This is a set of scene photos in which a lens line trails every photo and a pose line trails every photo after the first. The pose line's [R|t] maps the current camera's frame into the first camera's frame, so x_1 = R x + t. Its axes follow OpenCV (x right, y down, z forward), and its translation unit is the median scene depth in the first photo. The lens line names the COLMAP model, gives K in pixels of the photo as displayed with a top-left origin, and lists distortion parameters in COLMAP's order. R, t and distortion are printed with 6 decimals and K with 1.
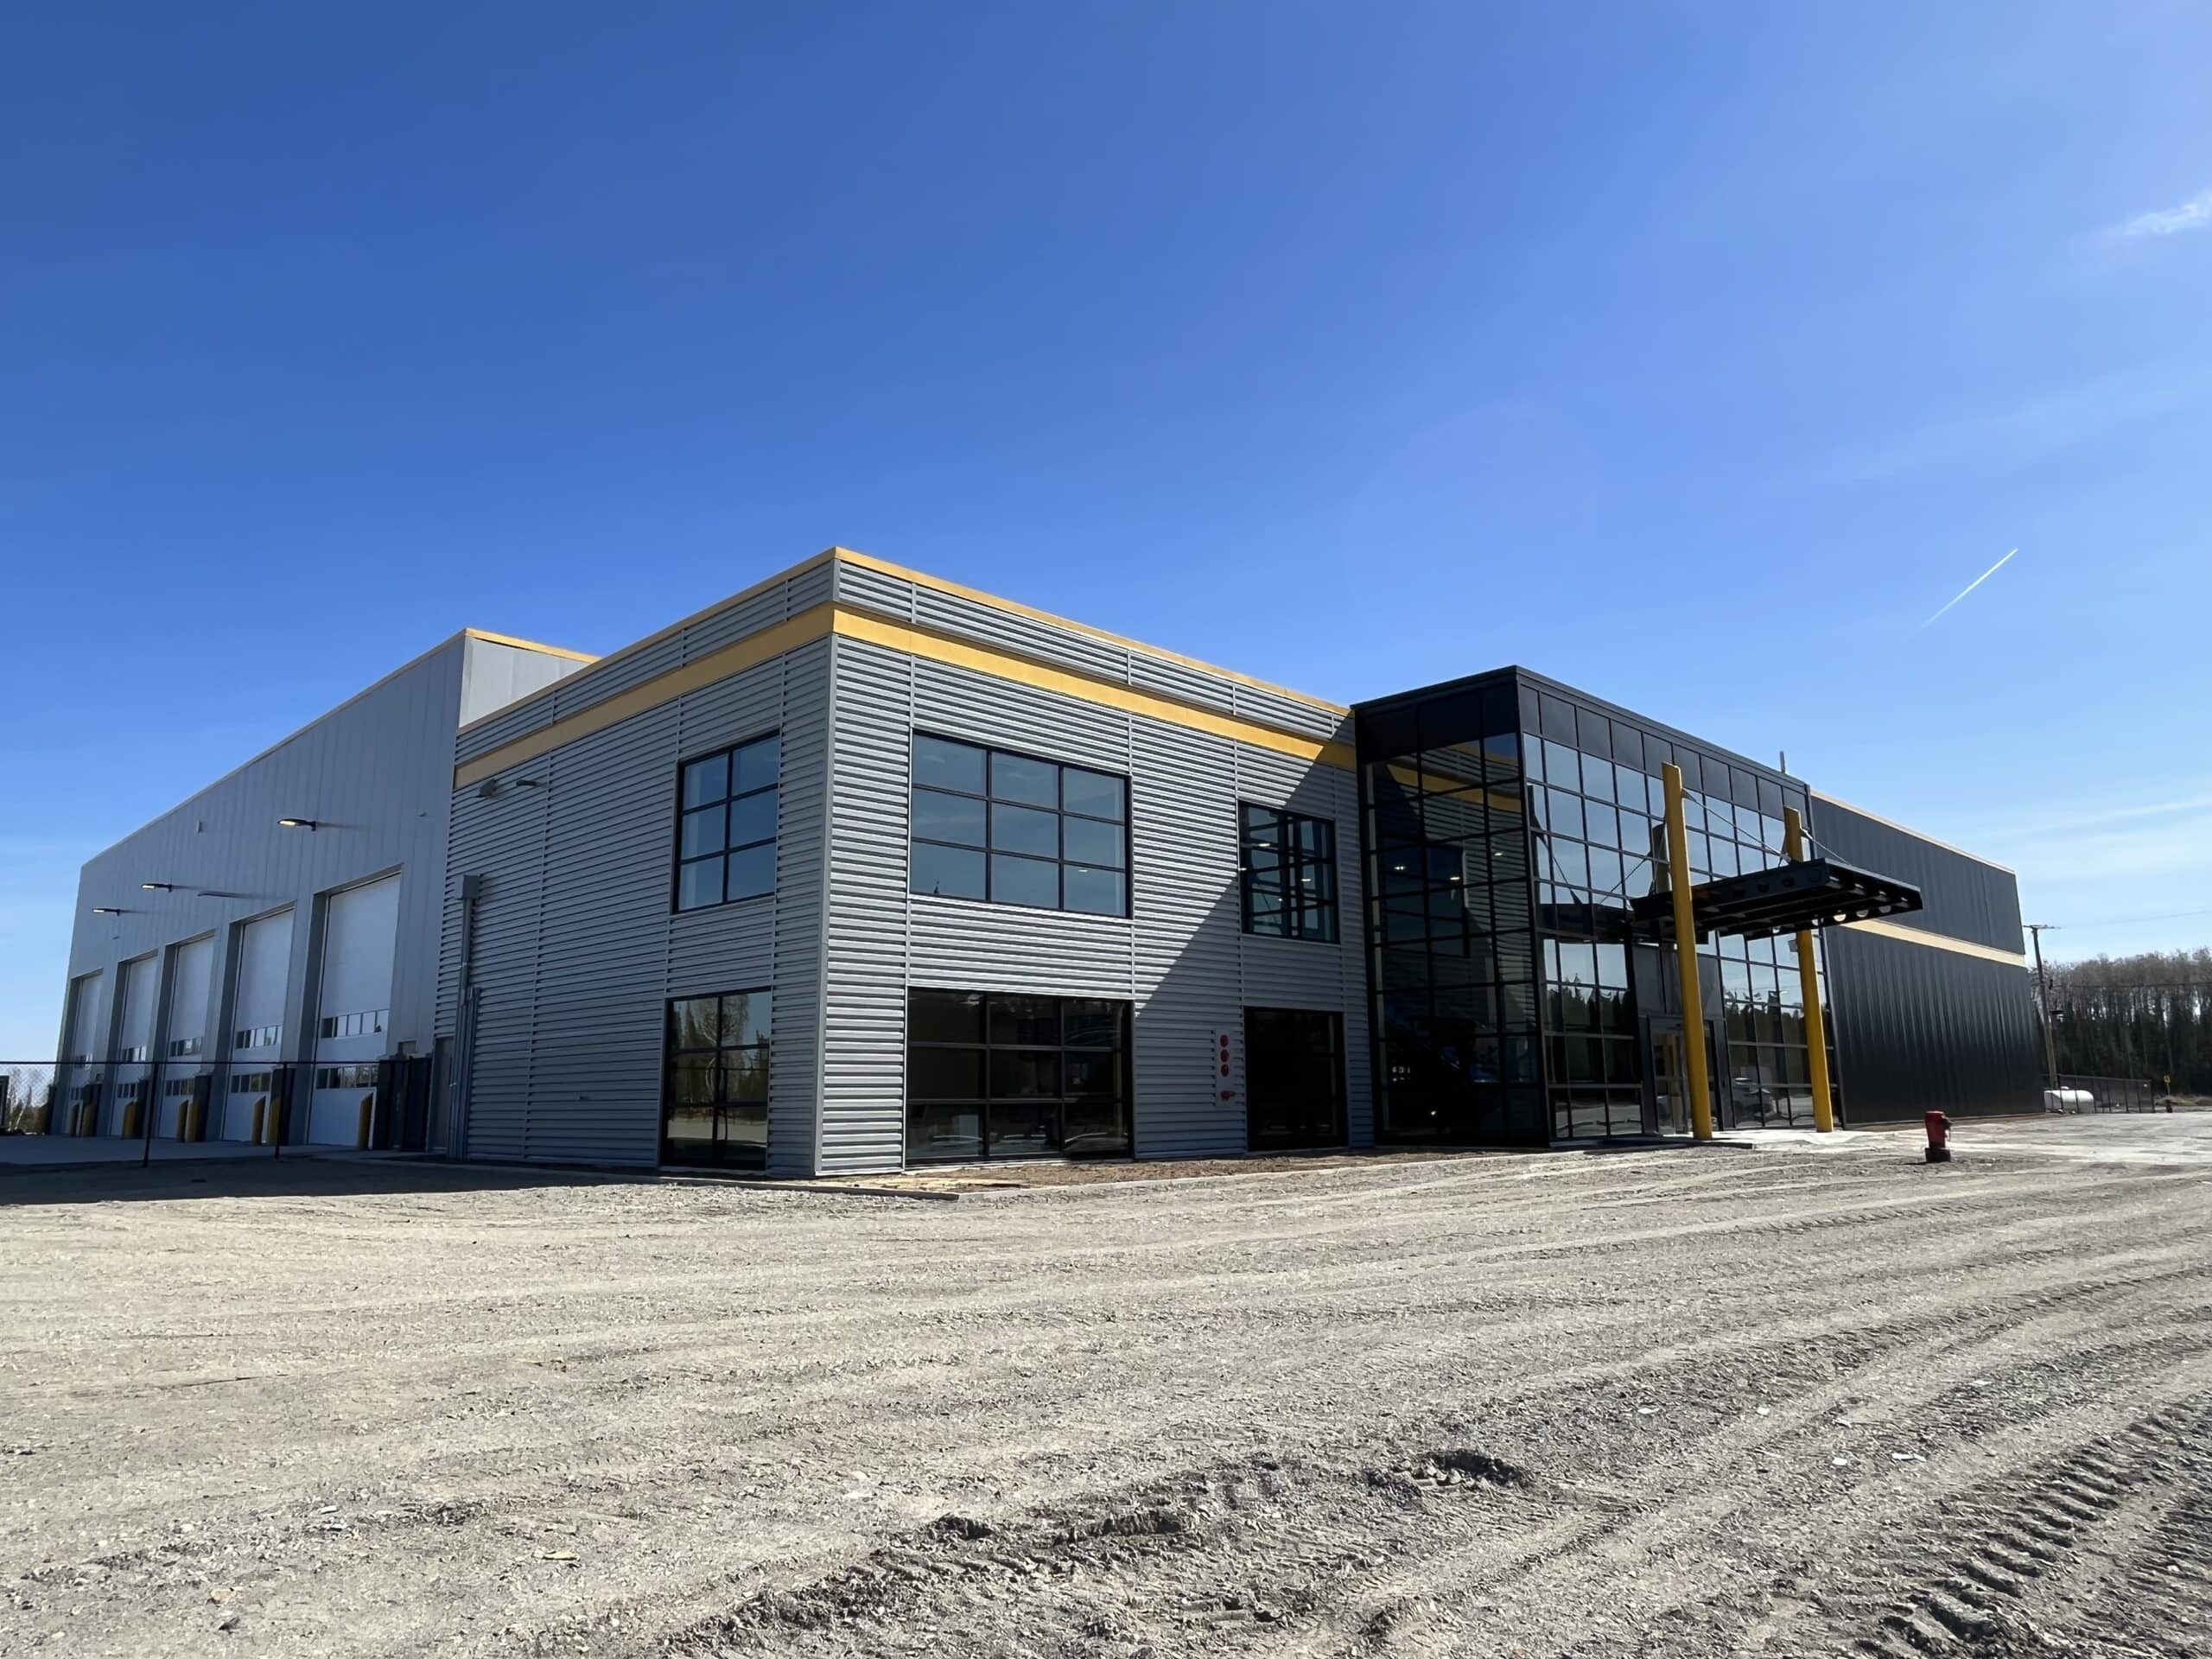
lens RADIAL K [[1403.4, 0, 1114.7], [0, 1403.4, 822.6], [0, 0, 1]] dist [0.003402, -0.001993]
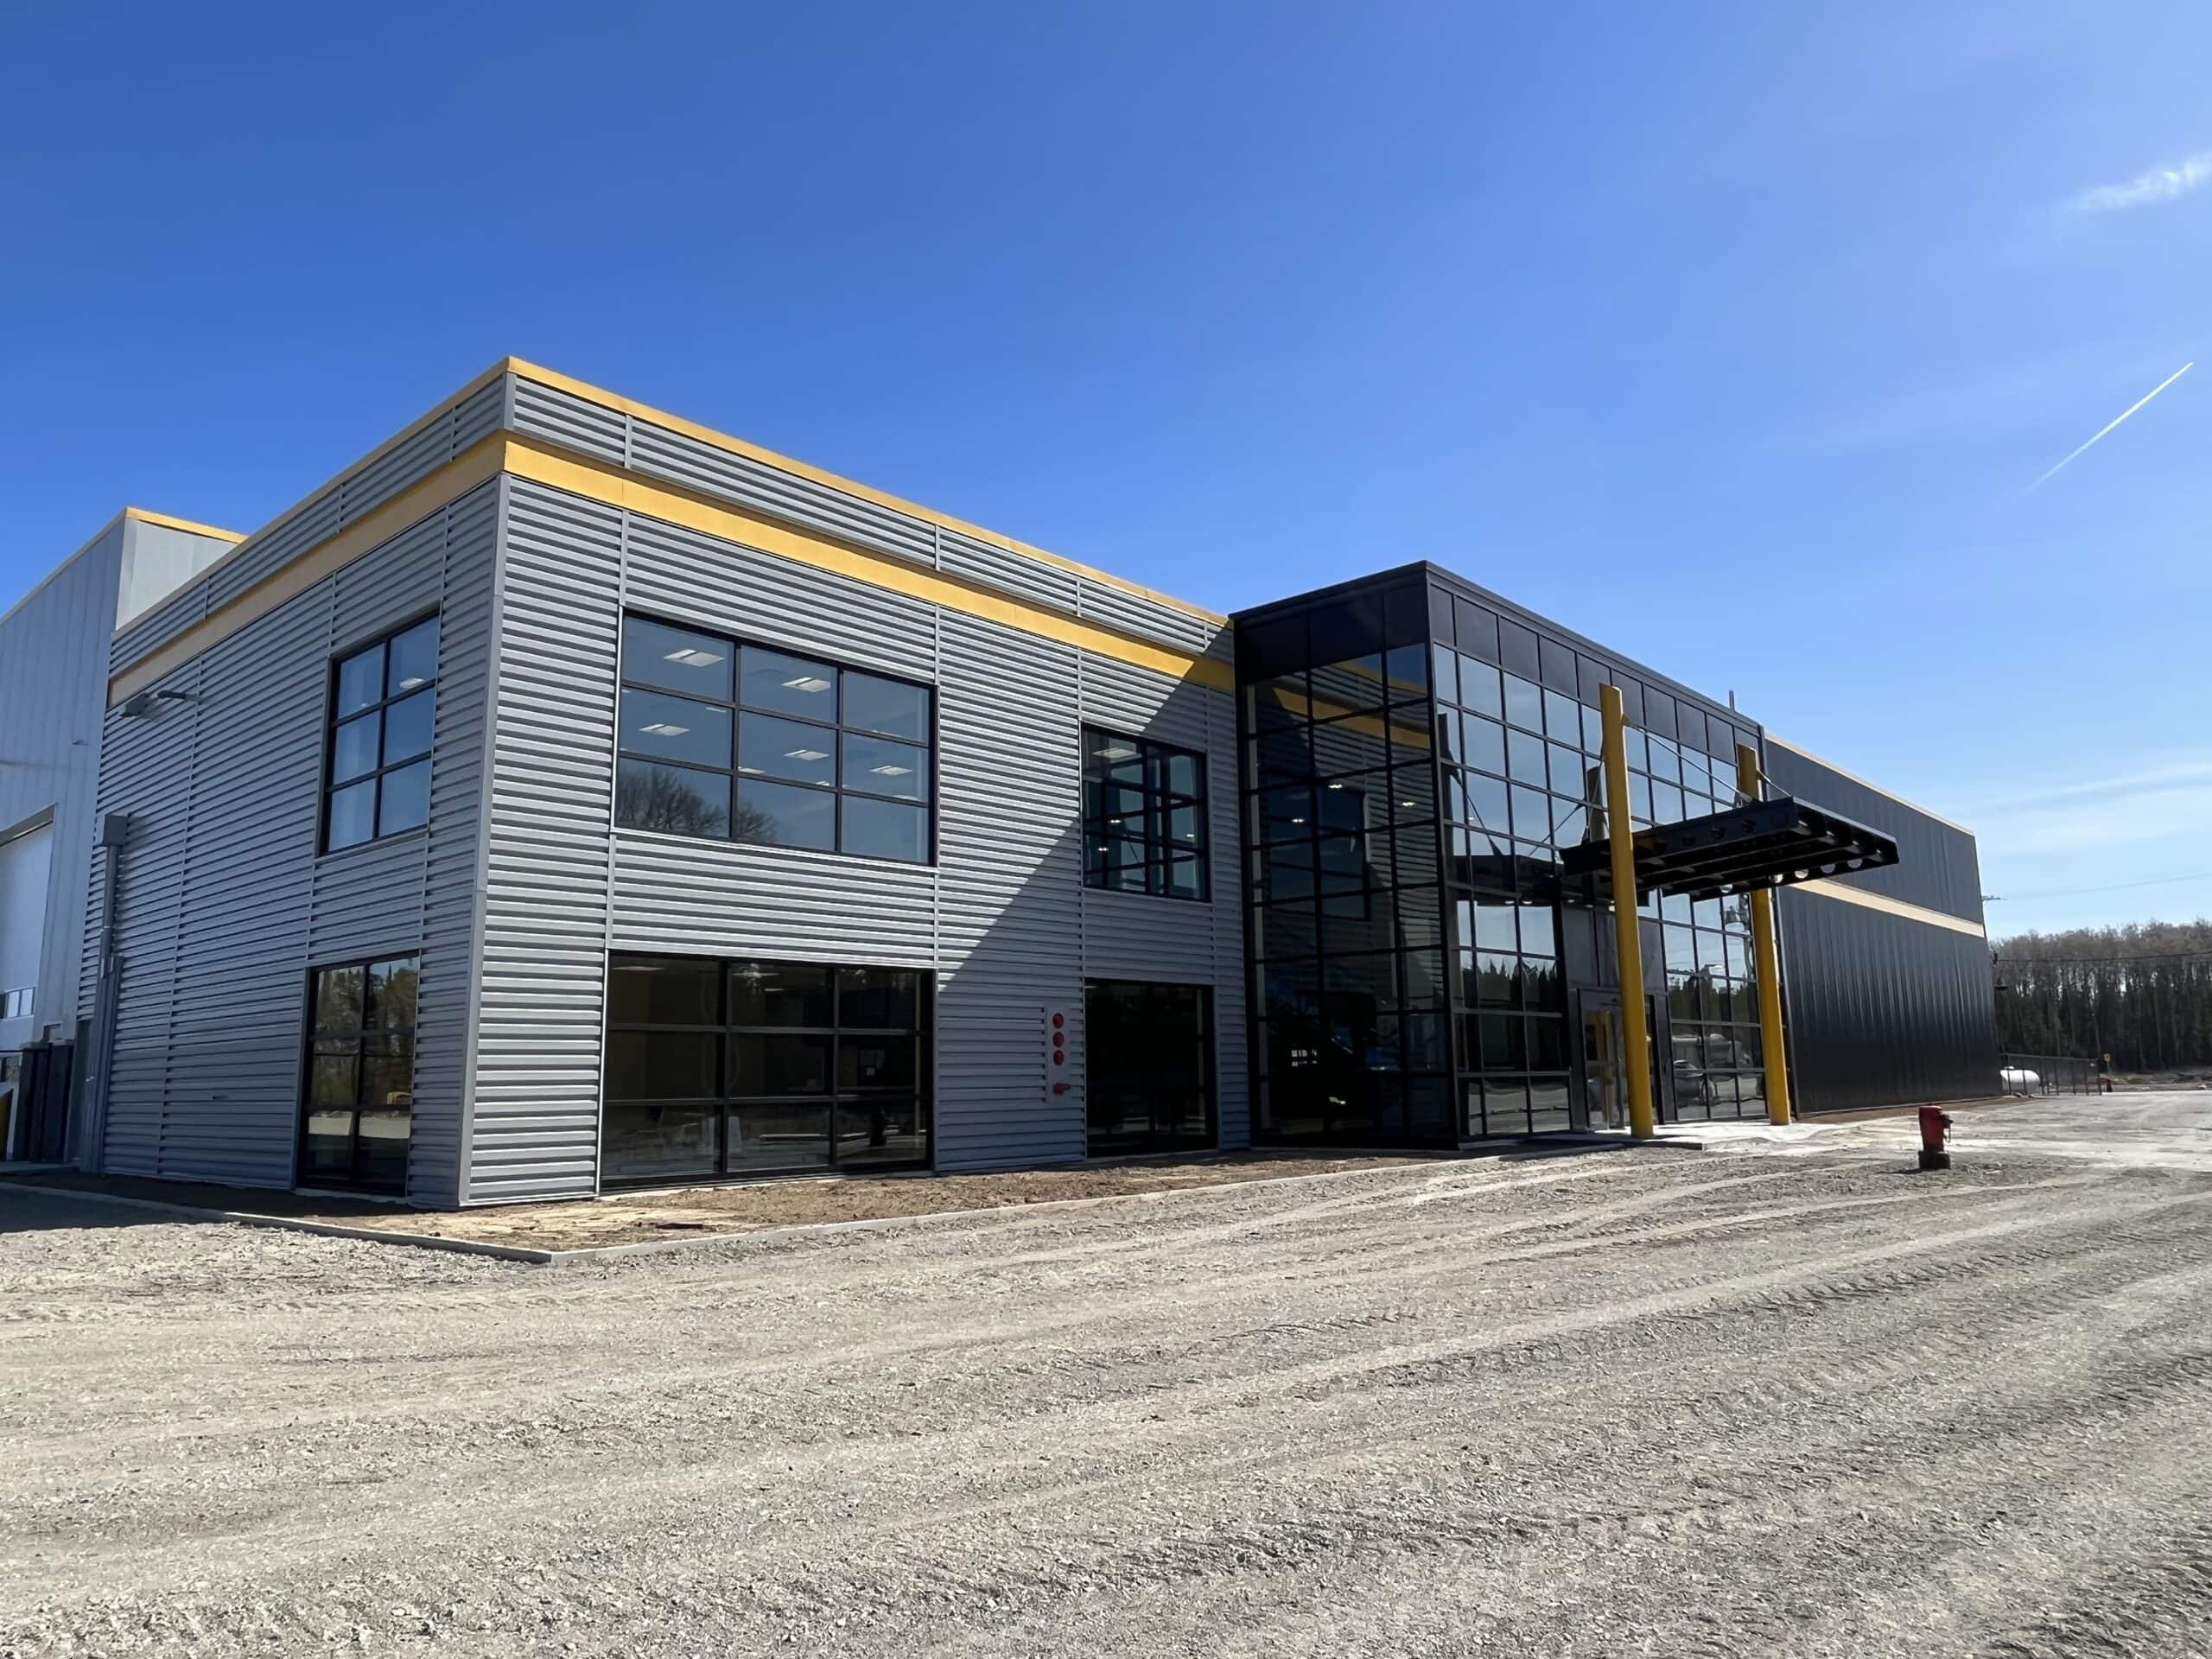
lens RADIAL K [[1461.3, 0, 1106.0], [0, 1461.3, 829.5], [0, 0, 1]] dist [0.000885, -0.000023]
pose [[0.998722, 0.003304, 0.050439, 0.059817], [-0.004498, 0.999712, 0.023577, 0.025547], [-0.050347, -0.023774, 0.998449, 0.162389]]
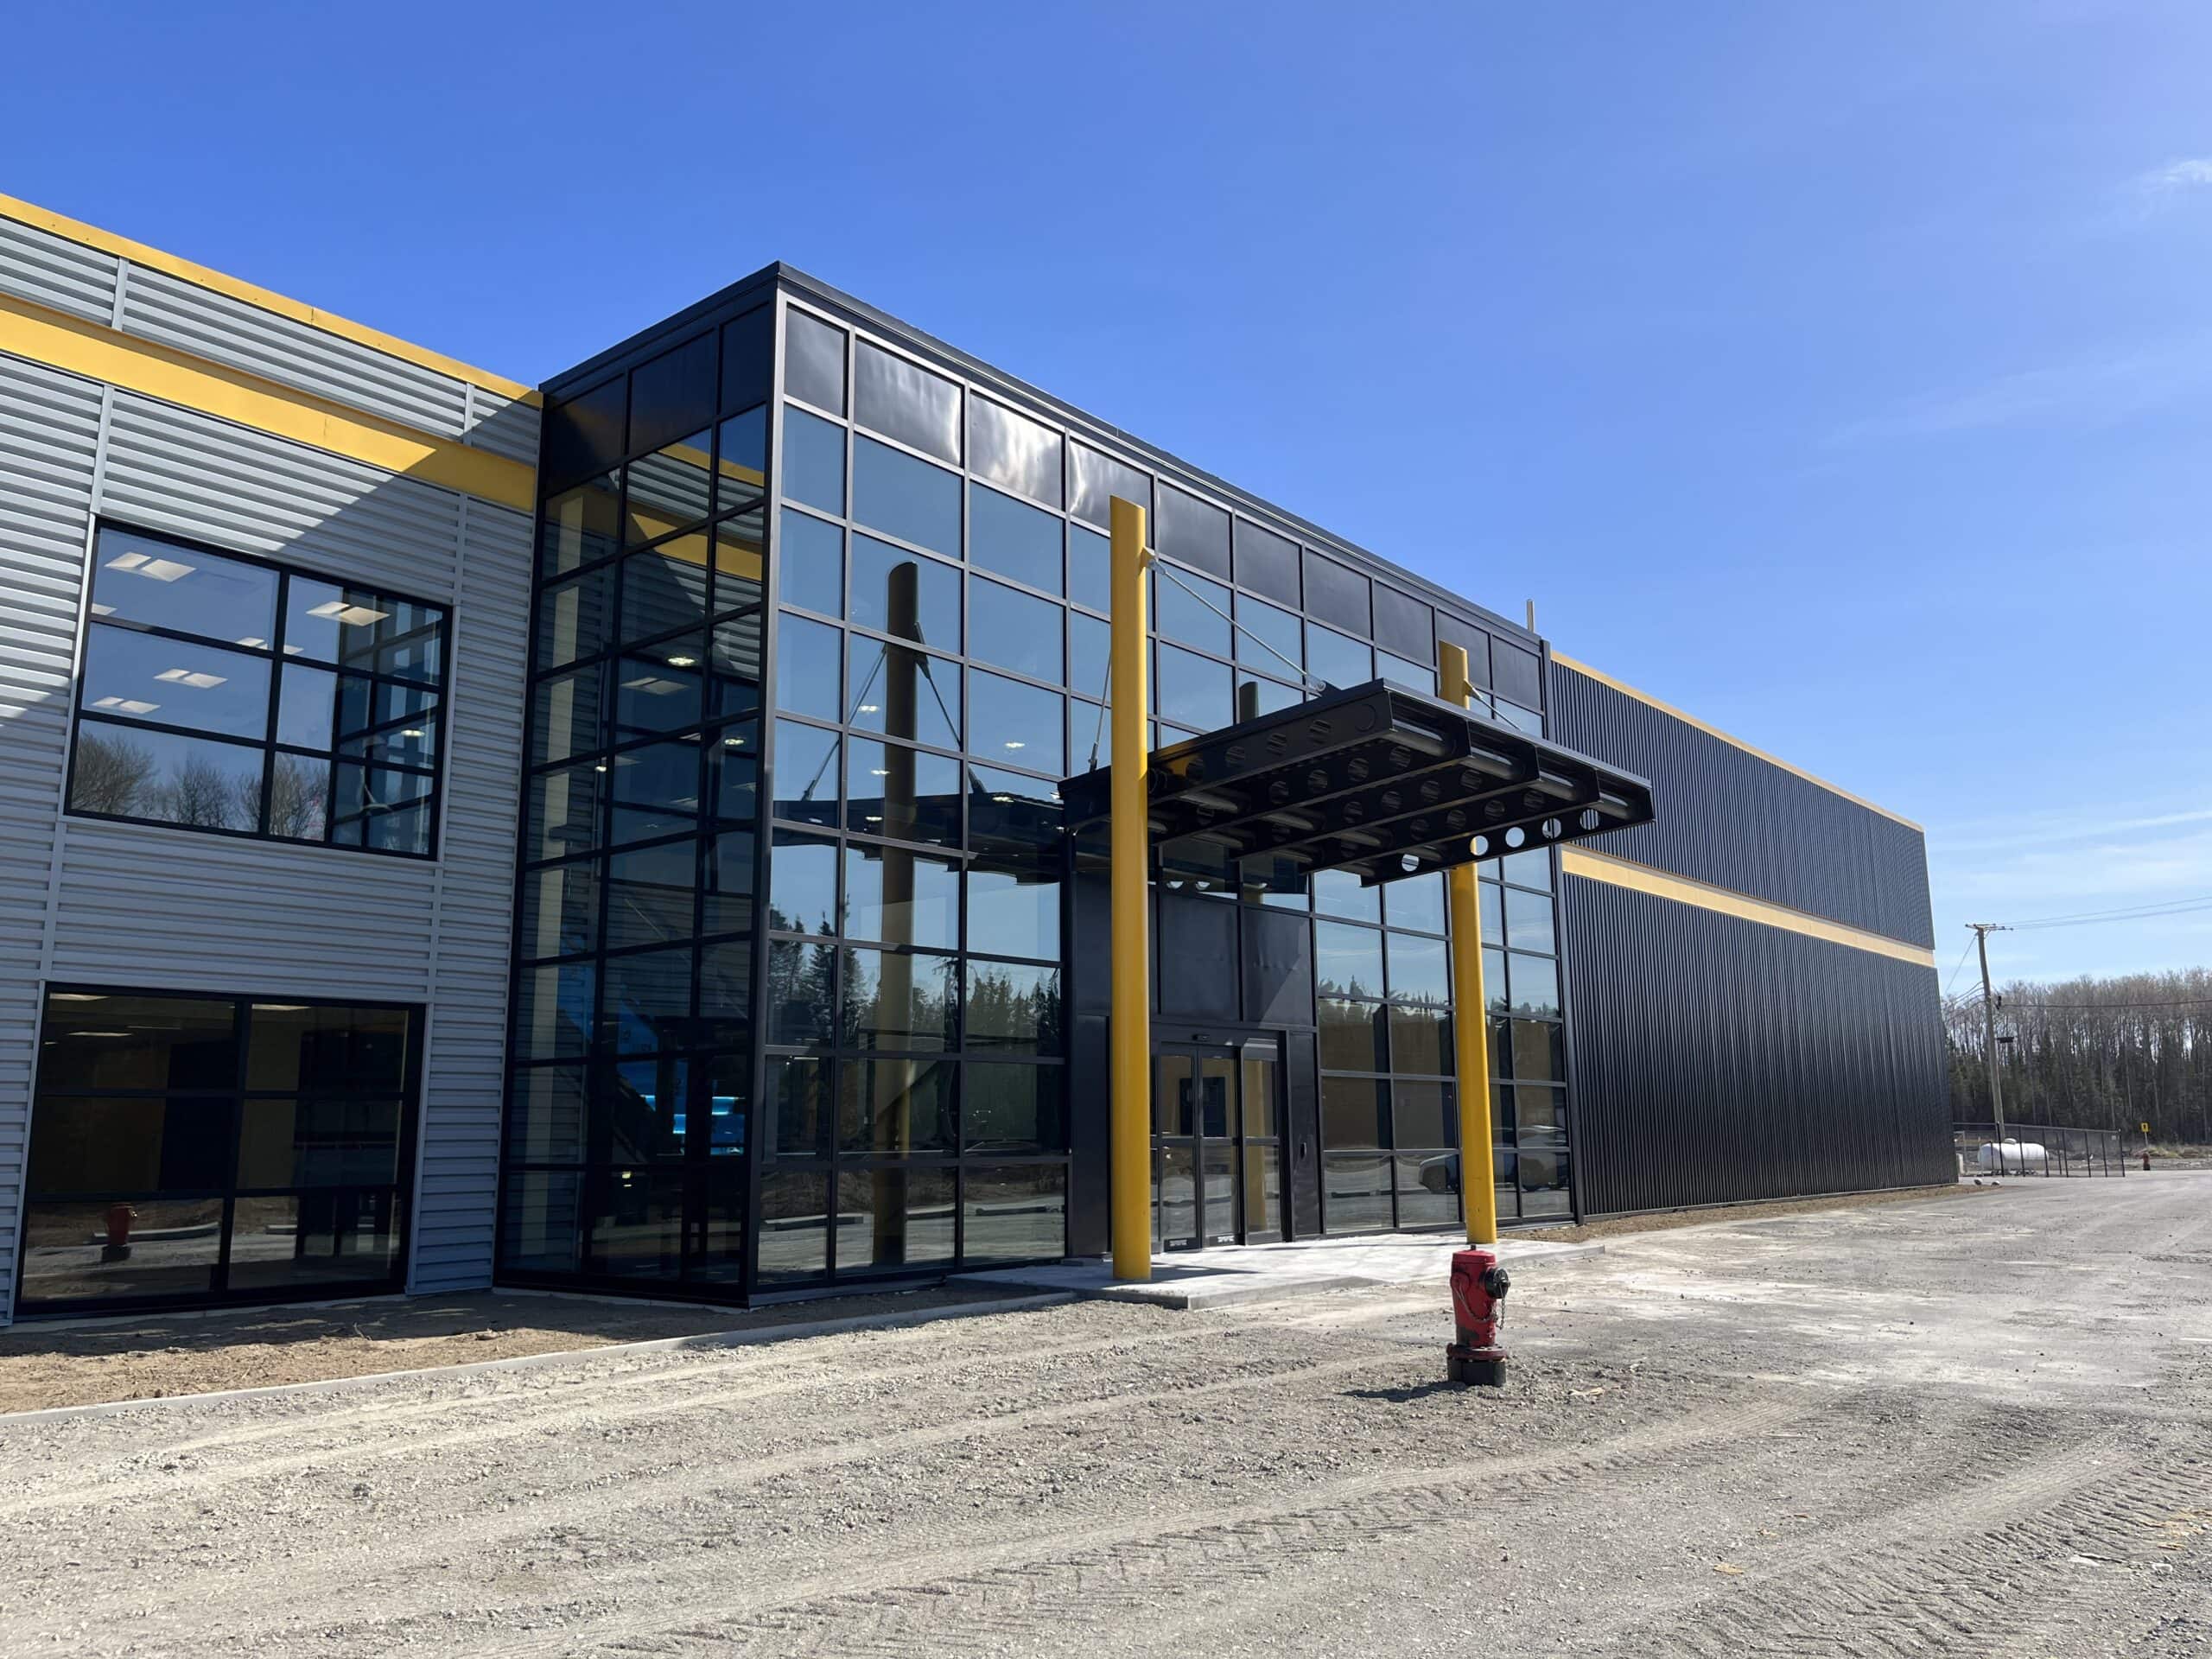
lens RADIAL K [[1653.8, 0, 1115.5], [0, 1653.8, 822.1], [0, 0, 1]] dist [0.070272, -0.091574]
pose [[0.996300, 0.019650, 0.083663, 0.363537], [-0.020239, 0.999776, 0.006201, 0.069787], [-0.083522, -0.007871, 0.996475, 0.449165]]
